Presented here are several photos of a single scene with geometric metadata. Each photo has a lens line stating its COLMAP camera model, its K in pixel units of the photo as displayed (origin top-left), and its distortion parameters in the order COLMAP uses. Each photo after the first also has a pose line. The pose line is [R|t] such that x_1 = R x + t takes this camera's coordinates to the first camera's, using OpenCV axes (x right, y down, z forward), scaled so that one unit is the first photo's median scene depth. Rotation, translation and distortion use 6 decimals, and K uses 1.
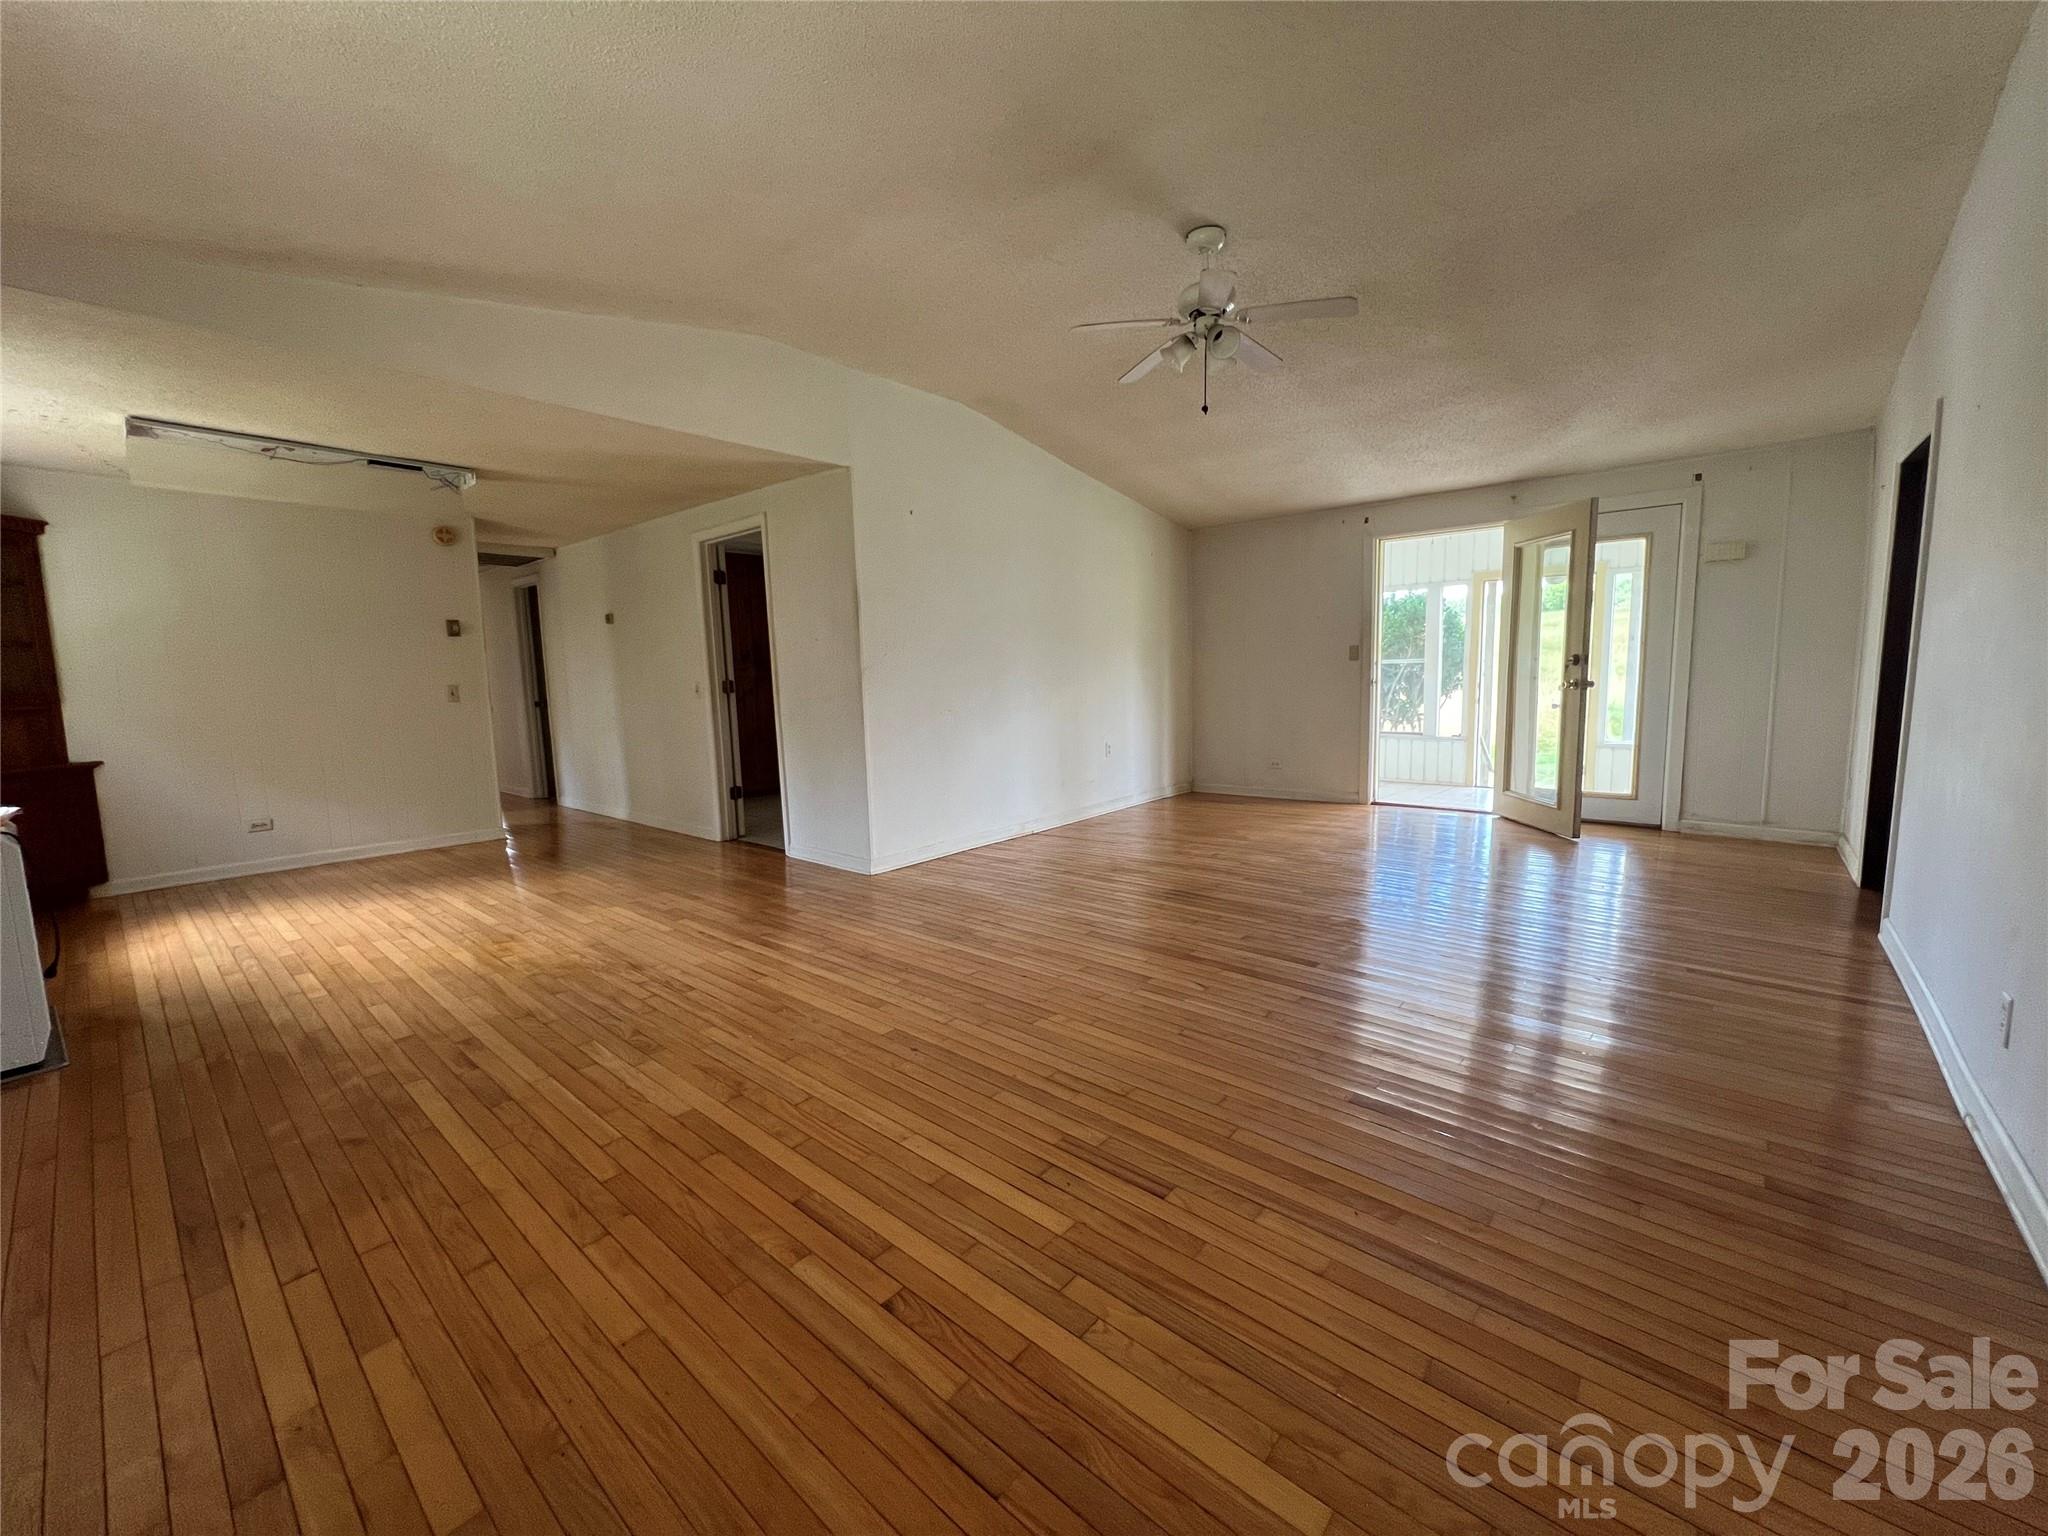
lens RADIAL K [[821.1, 0, 1021.9], [0, 821.1, 768.4], [0, 0, 1]] dist [-0.001169, -0.000020]
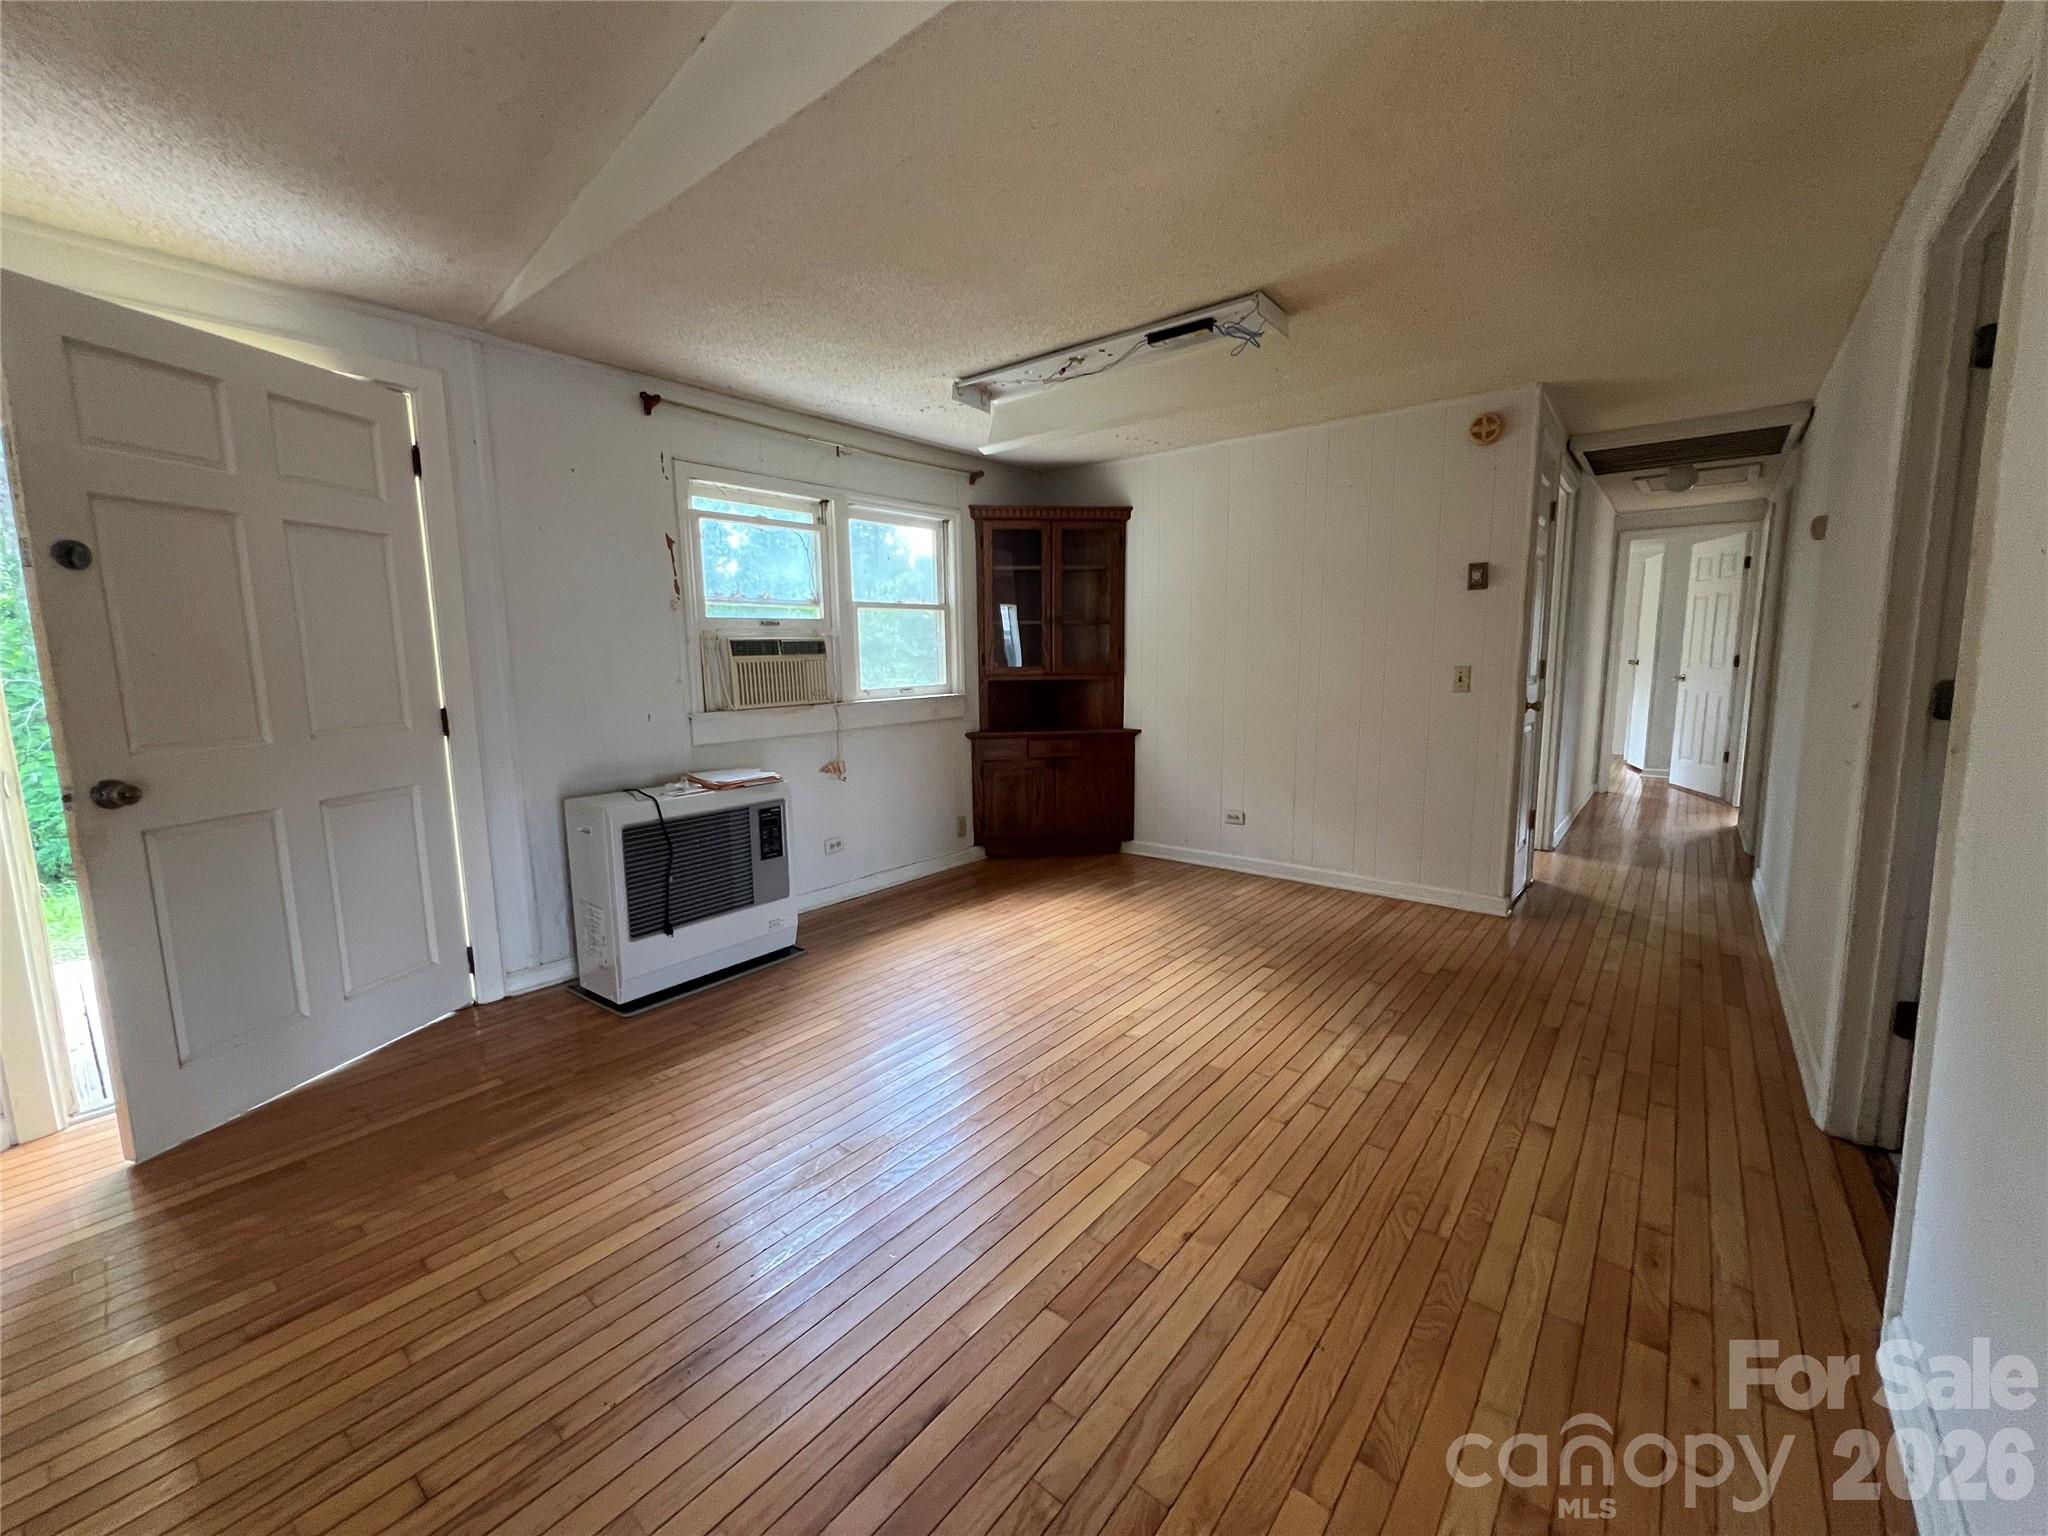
lens RADIAL K [[821.1, 0, 1019.0], [0, 821.1, 760.7], [0, 0, 1]] dist [-0.001169, -0.000020]
pose [[0.032592, 0.144035, -0.989036, -0.062784], [-0.111648, 0.983893, 0.139607, -0.091039], [0.993213, 0.105874, 0.048148, 0.723761]]
